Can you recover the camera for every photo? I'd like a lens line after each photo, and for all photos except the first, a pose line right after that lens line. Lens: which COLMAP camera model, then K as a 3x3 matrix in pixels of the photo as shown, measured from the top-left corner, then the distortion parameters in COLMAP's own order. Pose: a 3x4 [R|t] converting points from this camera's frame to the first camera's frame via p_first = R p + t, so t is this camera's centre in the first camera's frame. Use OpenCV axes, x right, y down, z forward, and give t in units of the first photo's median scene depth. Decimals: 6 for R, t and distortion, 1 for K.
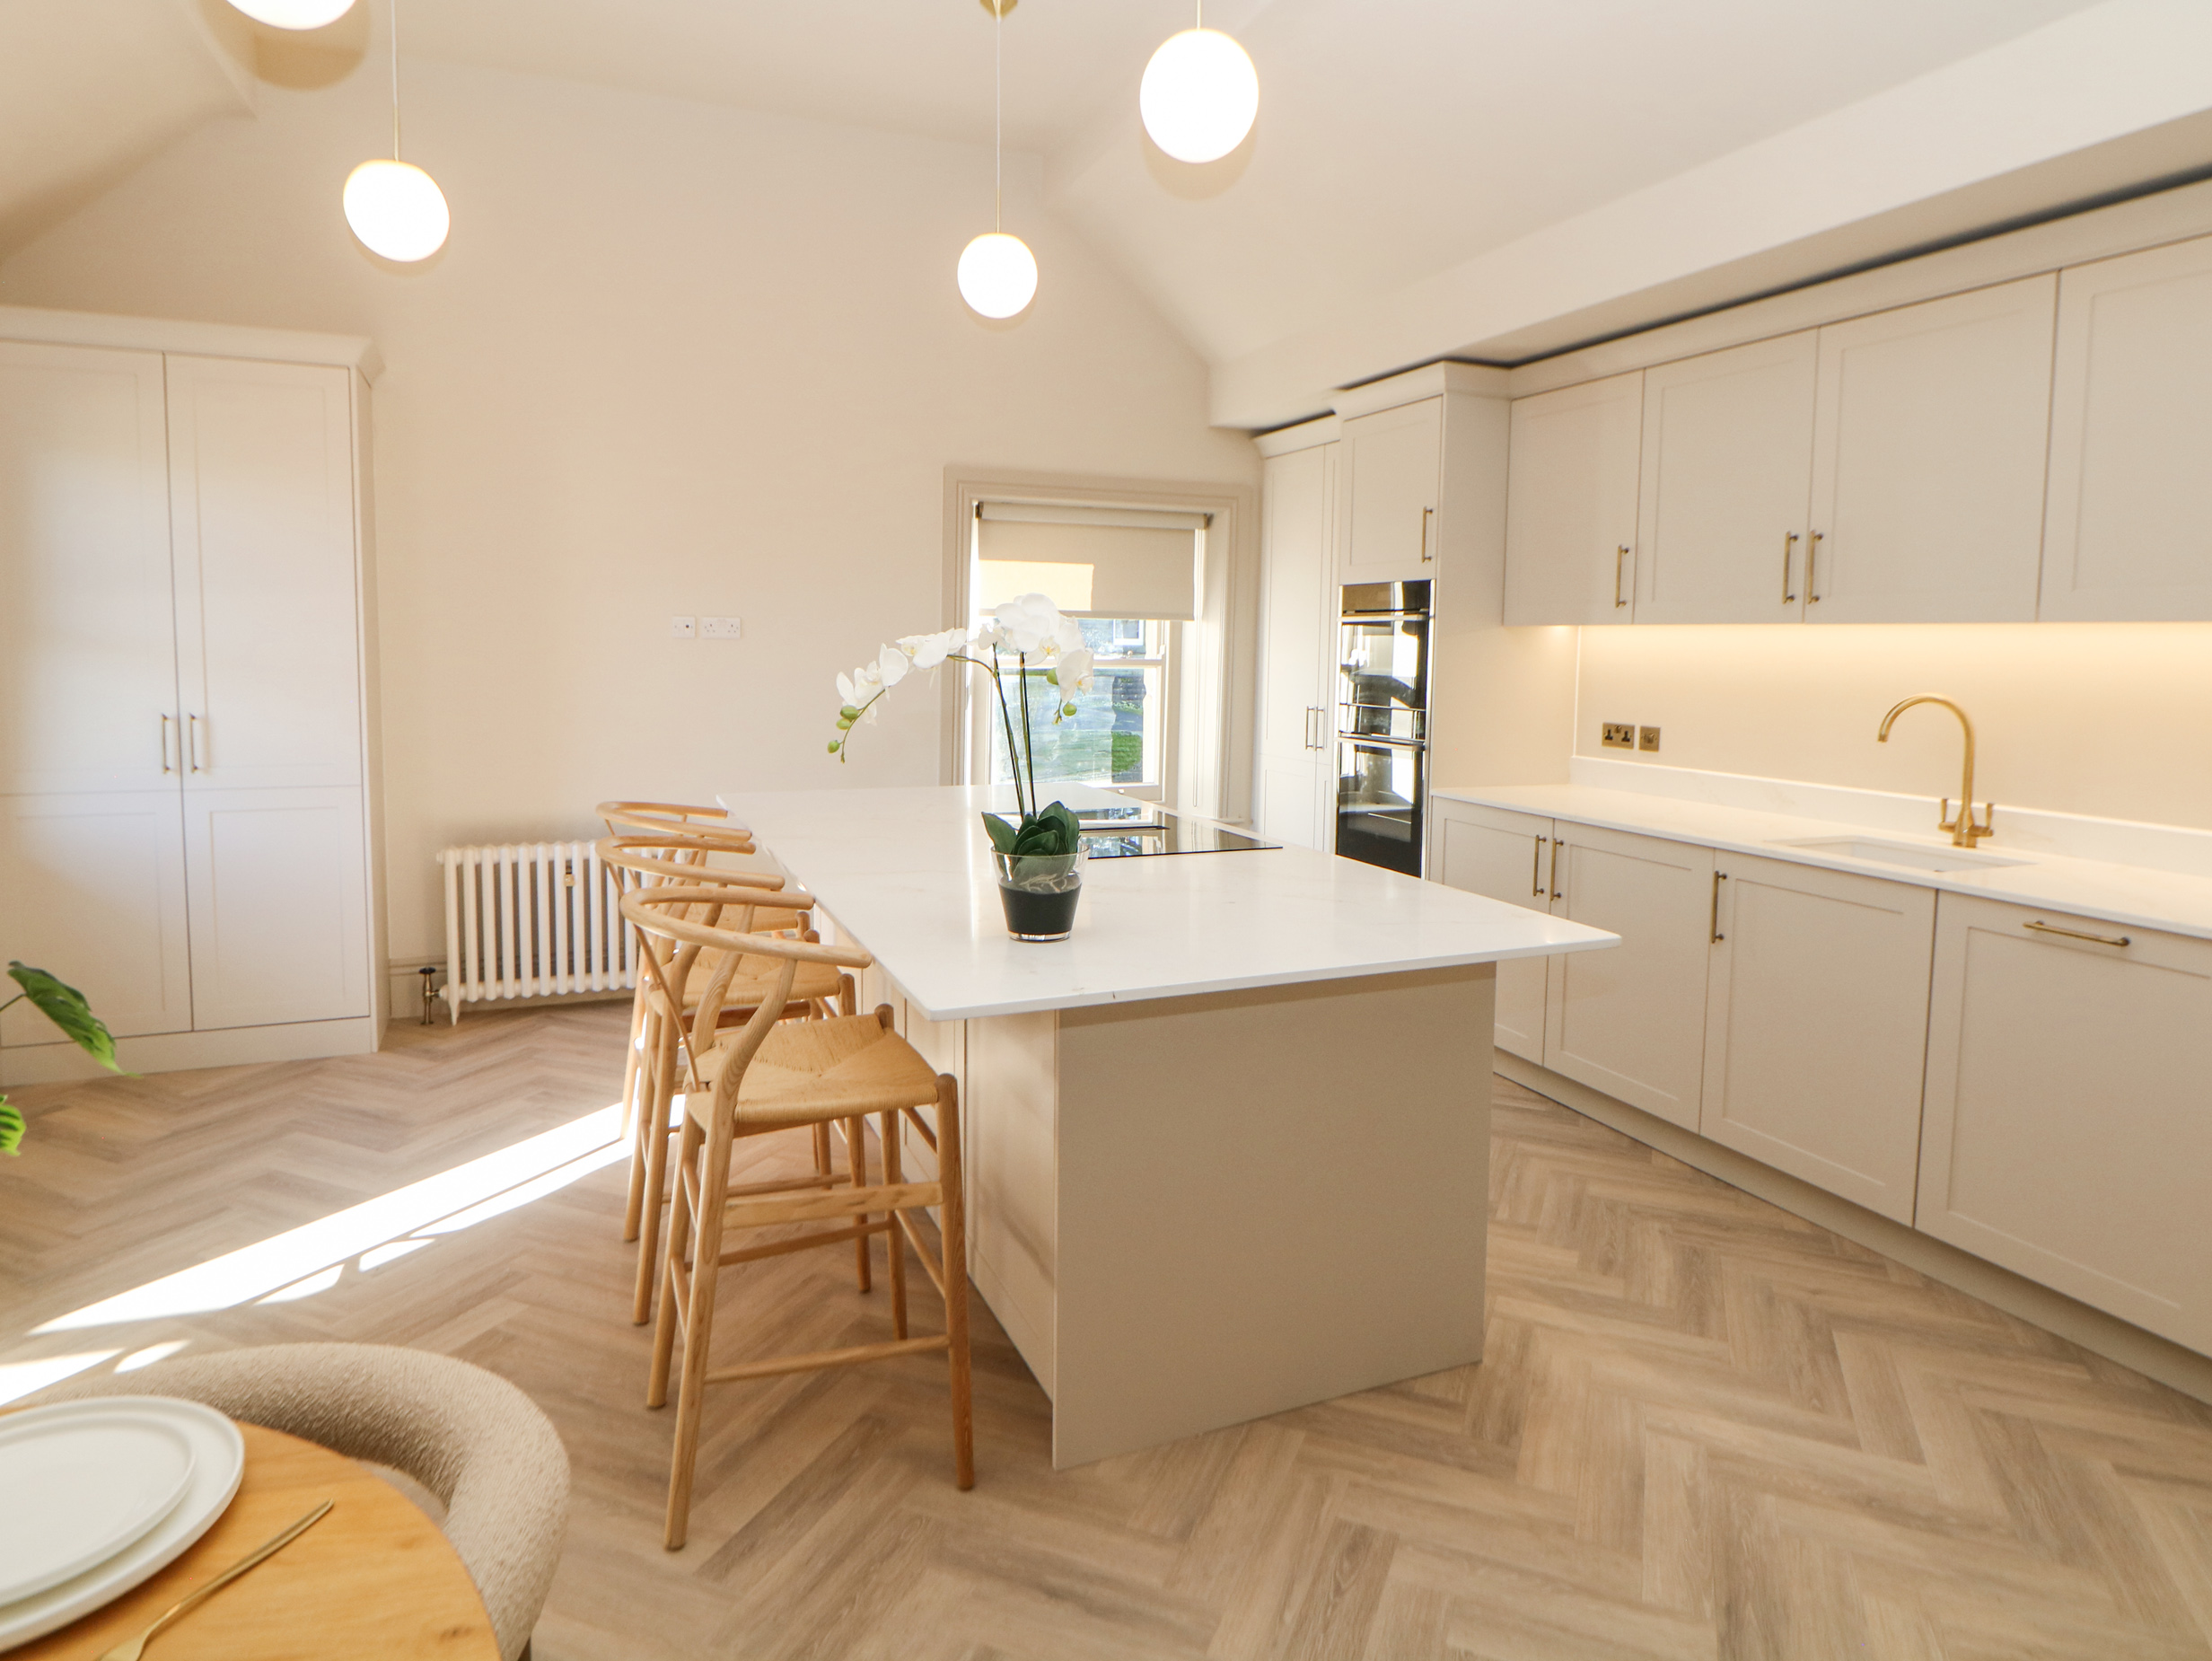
lens RADIAL K [[1302.3, 0, 1106.7], [0, 1302.3, 753.7], [0, 0, 1]] dist [-0.001183, -0.002857]
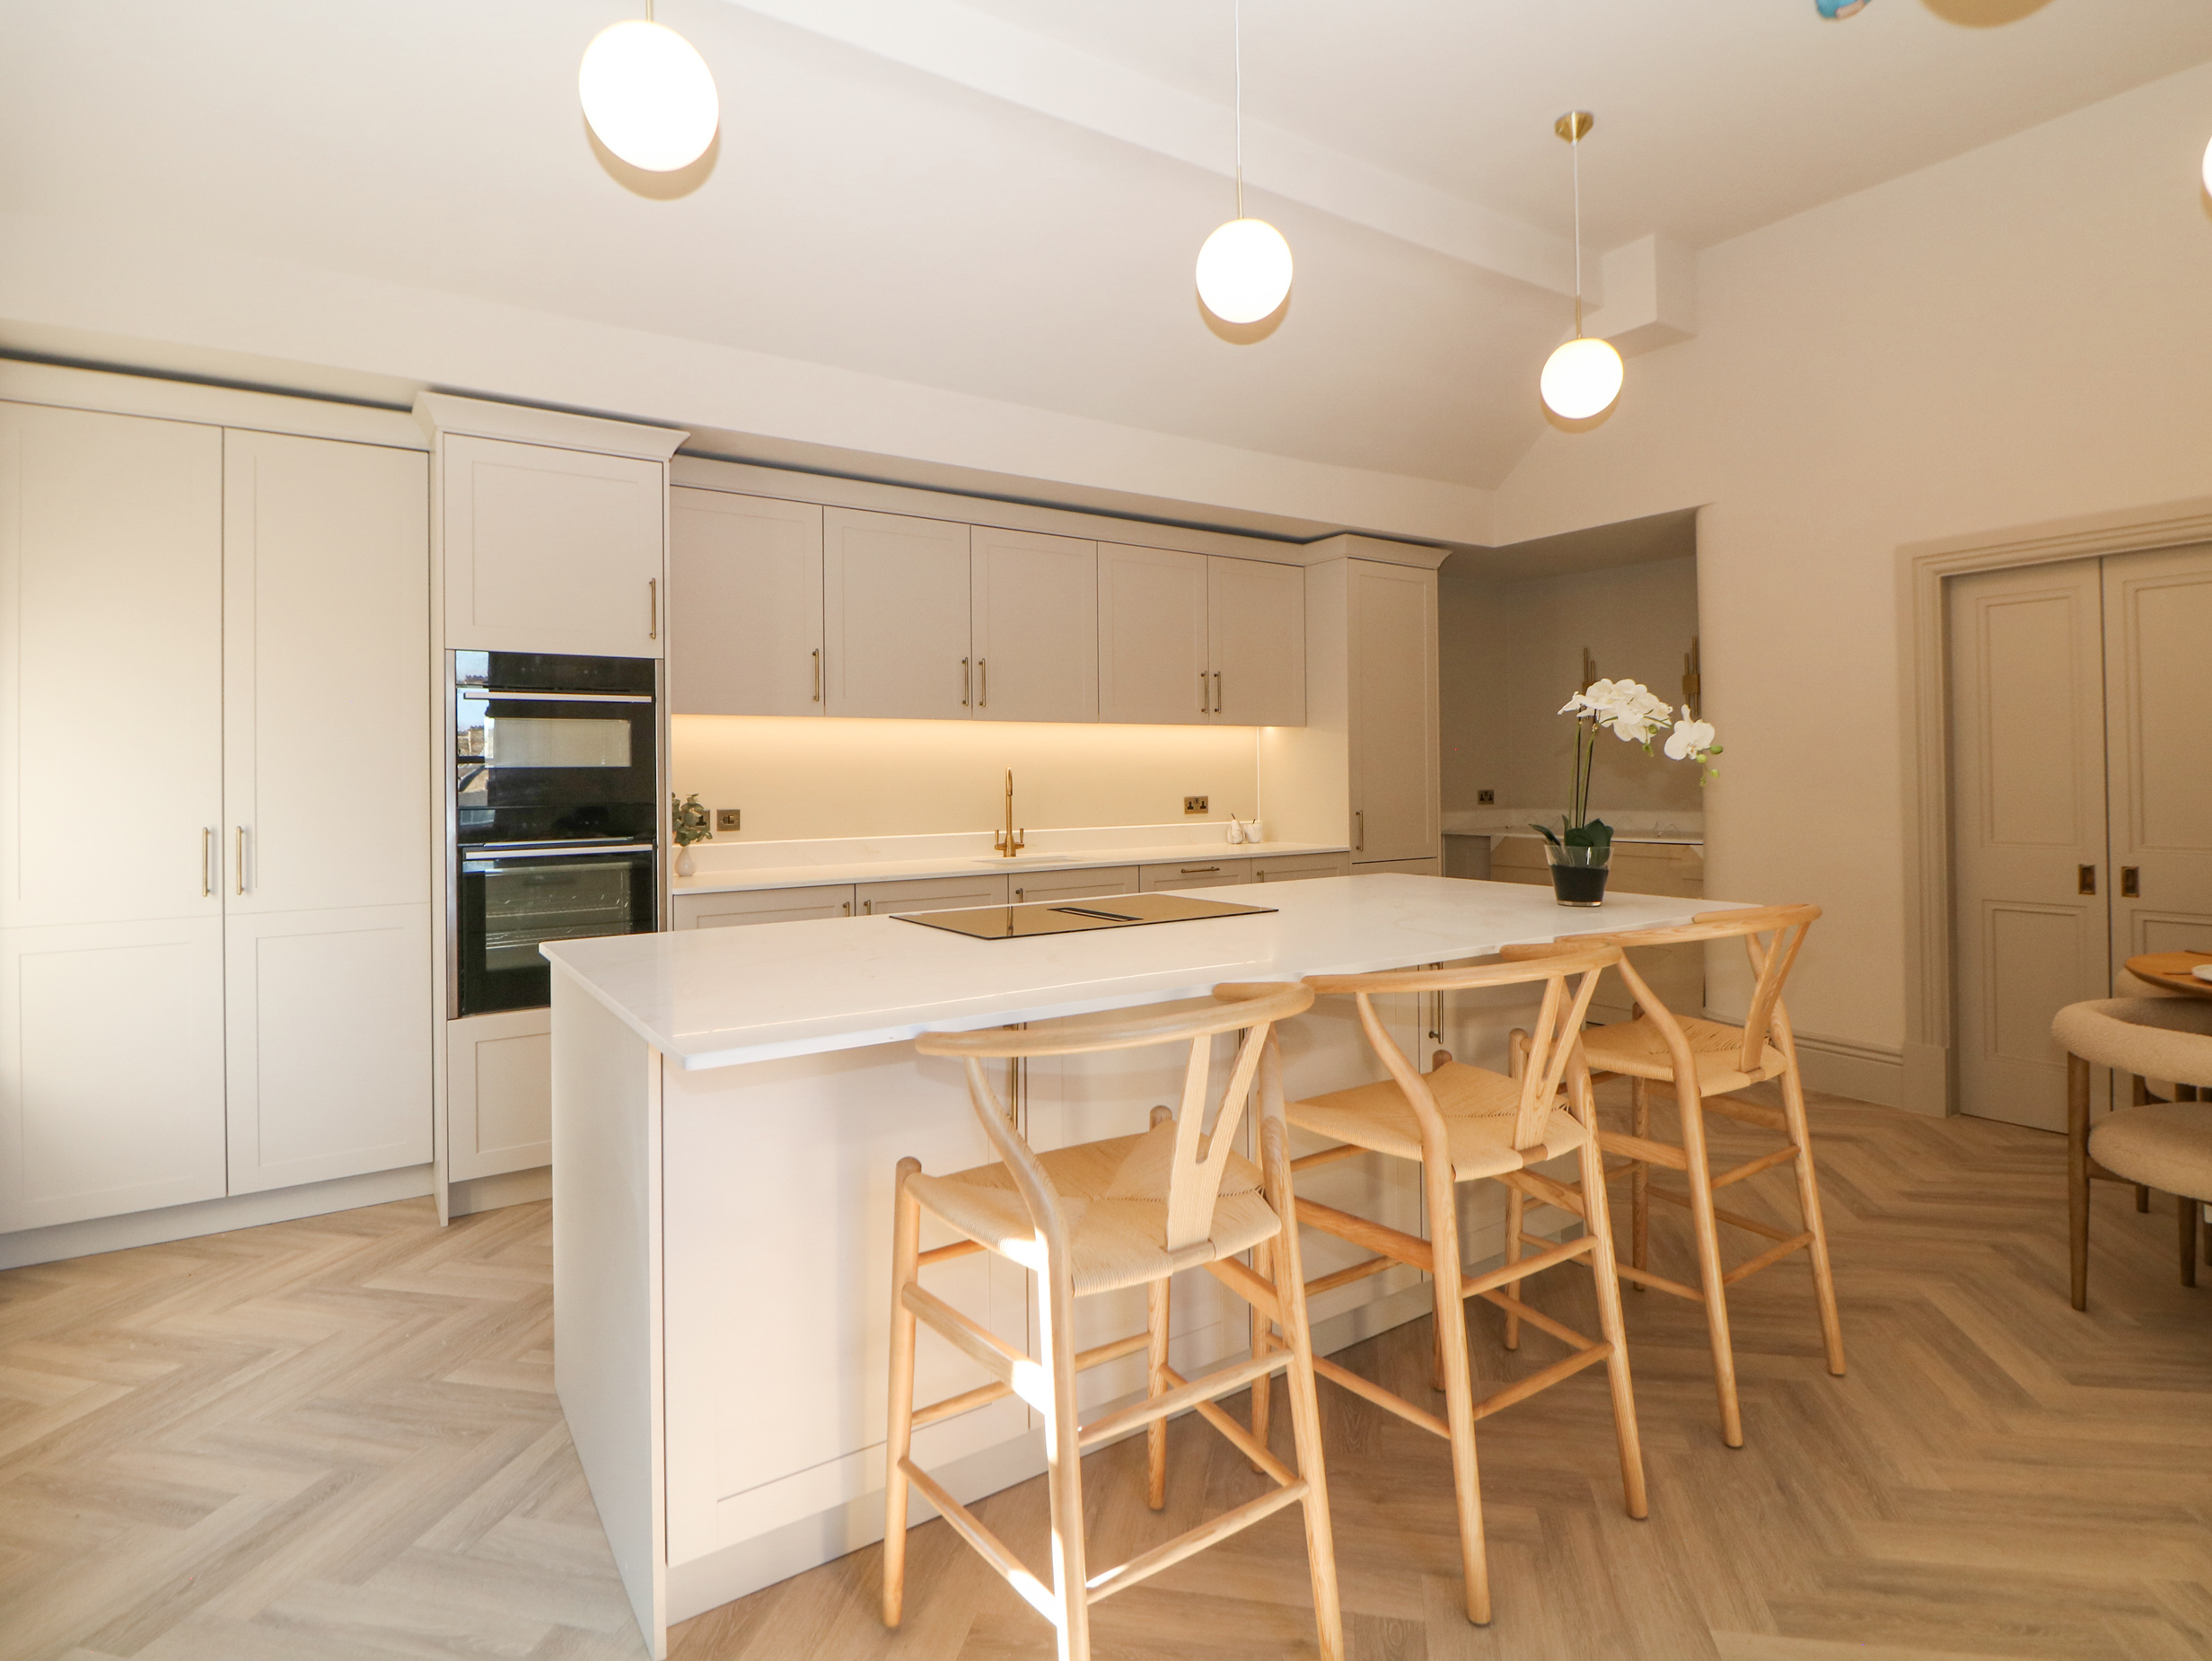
lens RADIAL K [[1172.5, 0, 1106.8], [0, 1172.5, 764.1], [0, 0, 1]] dist [0.025303, -0.023869]
pose [[-0.210182, -0.002119, 0.977660, -0.823658], [0.090535, 0.995659, 0.021622, -0.067199], [-0.973461, 0.093057, -0.209078, 1.165968]]
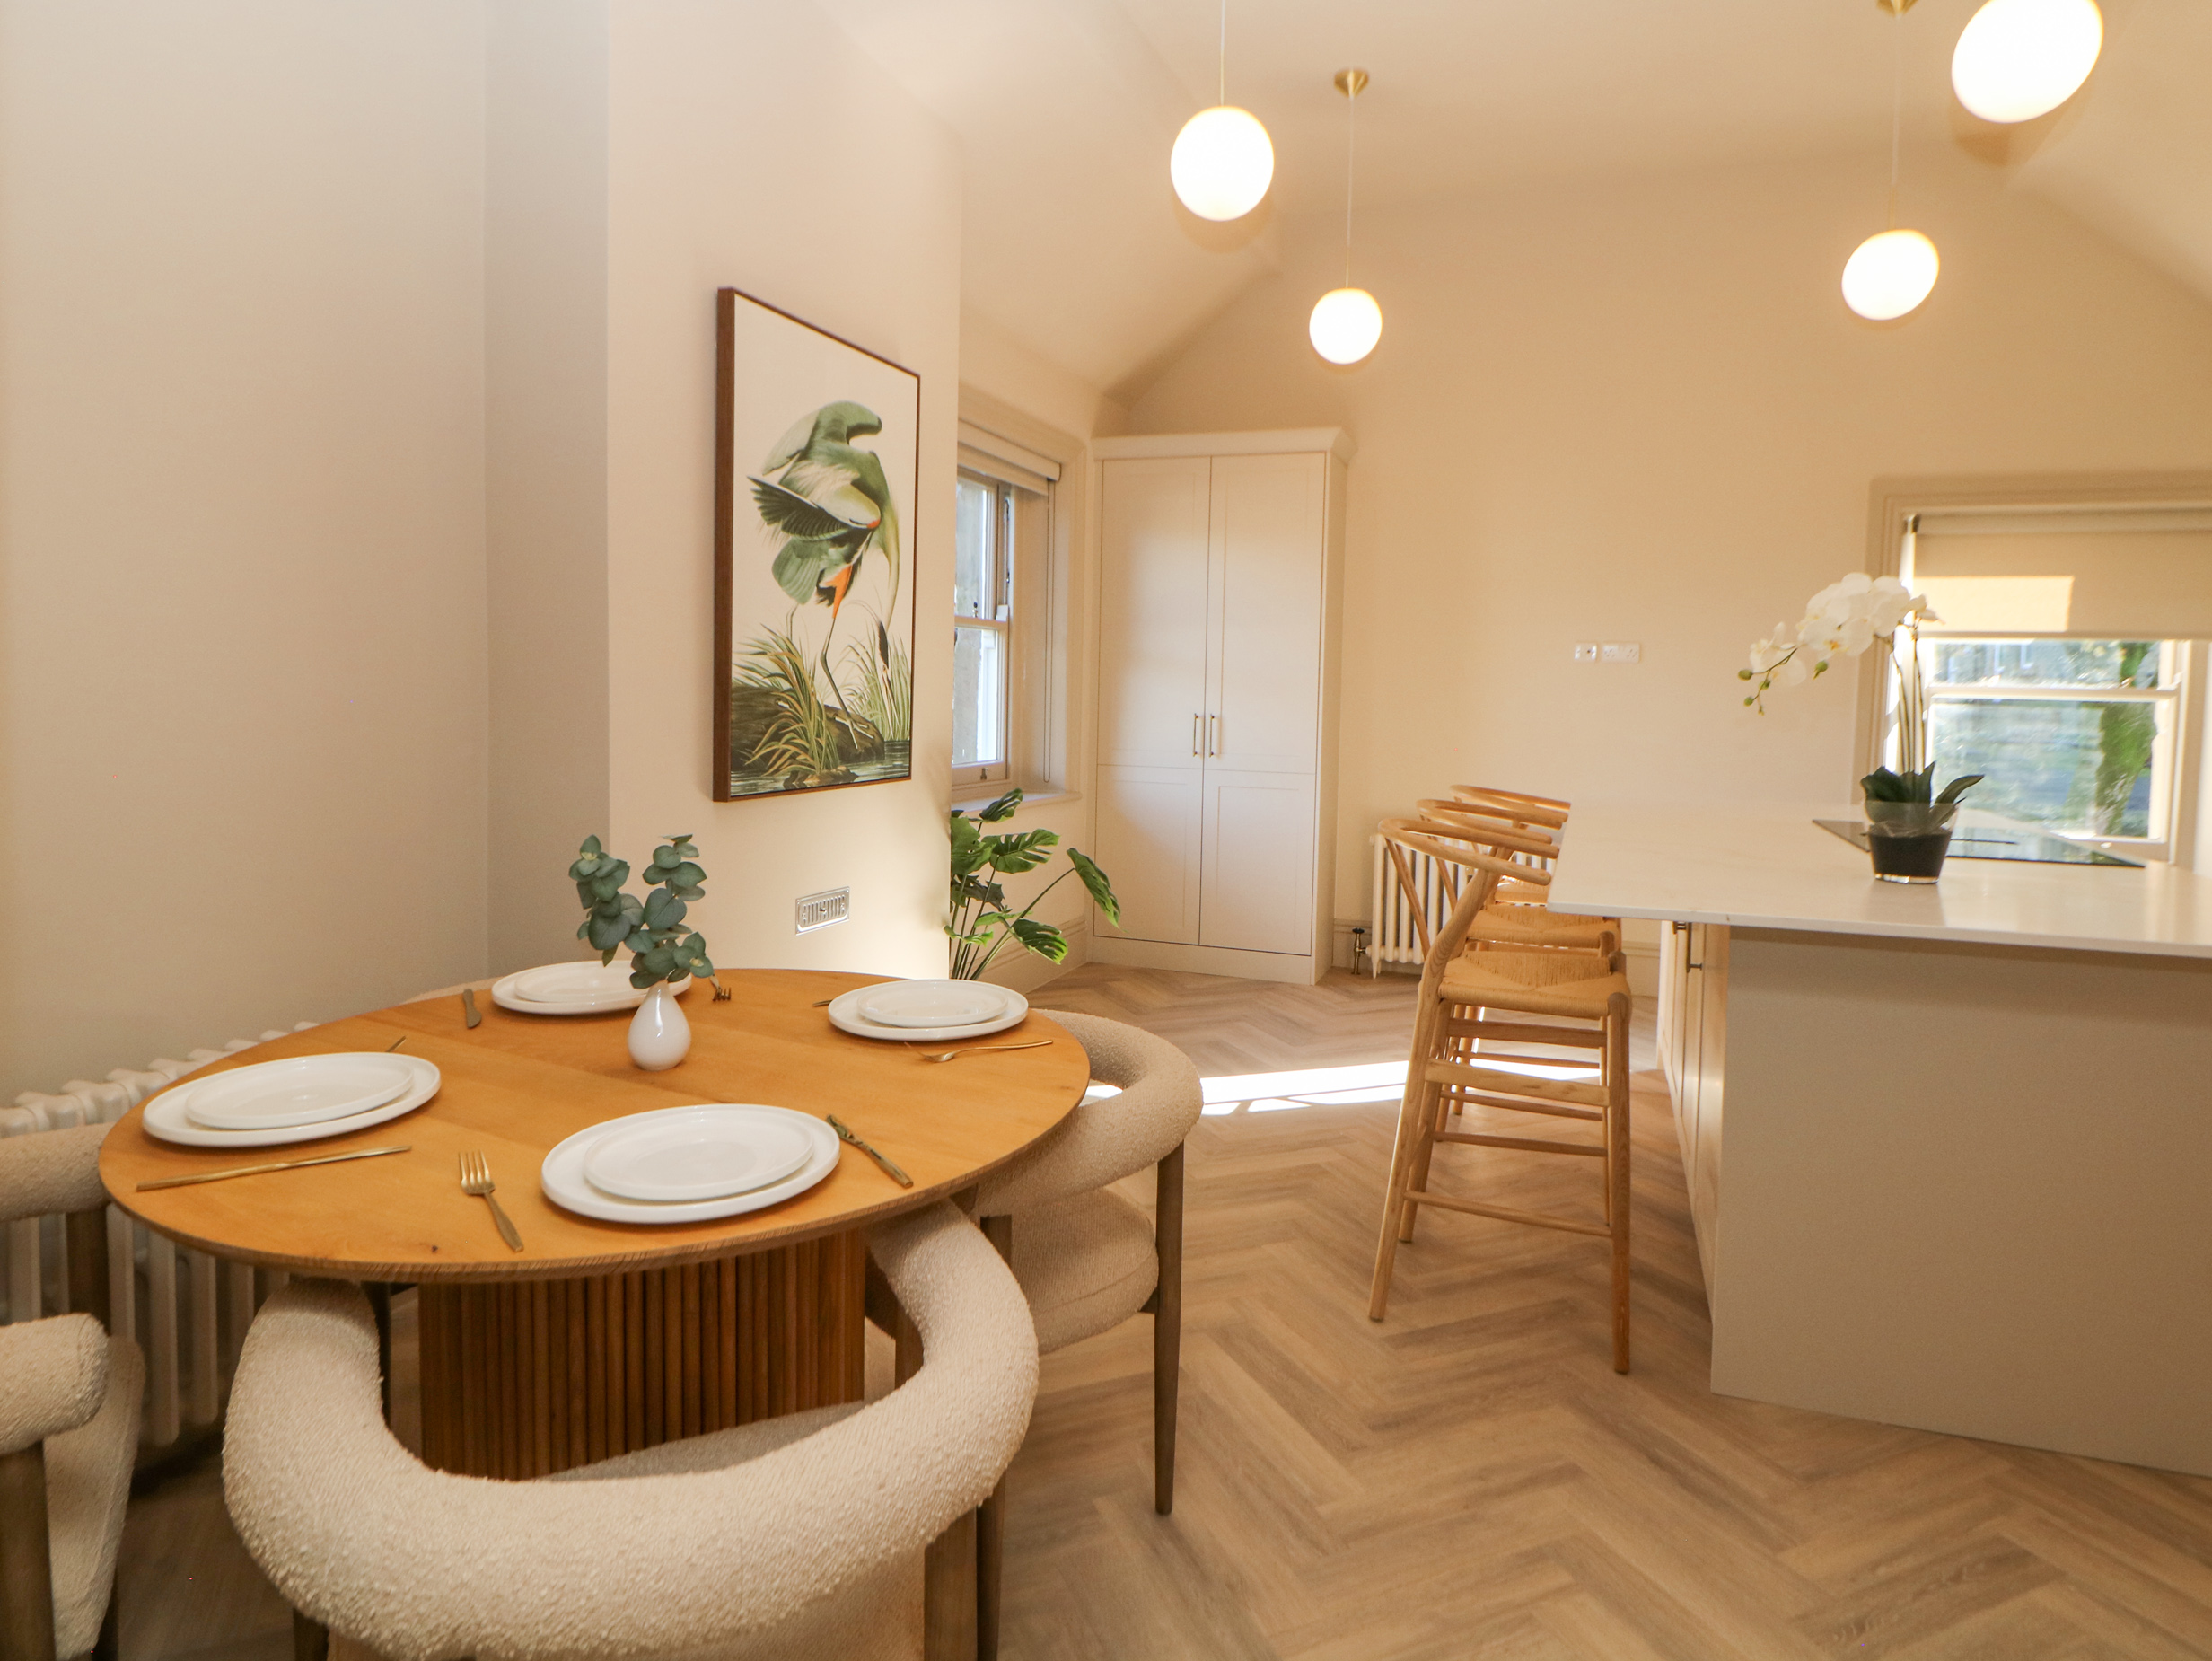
lens RADIAL K [[1288.7, 0, 1106.9], [0, 1288.7, 766.6], [0, 0, 1]] dist [0.000417, -0.017991]
pose [[0.723748, 0.043909, -0.688666, 0.198862], [-0.070129, 0.997487, -0.010103, 0.056977], [0.686491, 0.055607, 0.725009, -0.083518]]
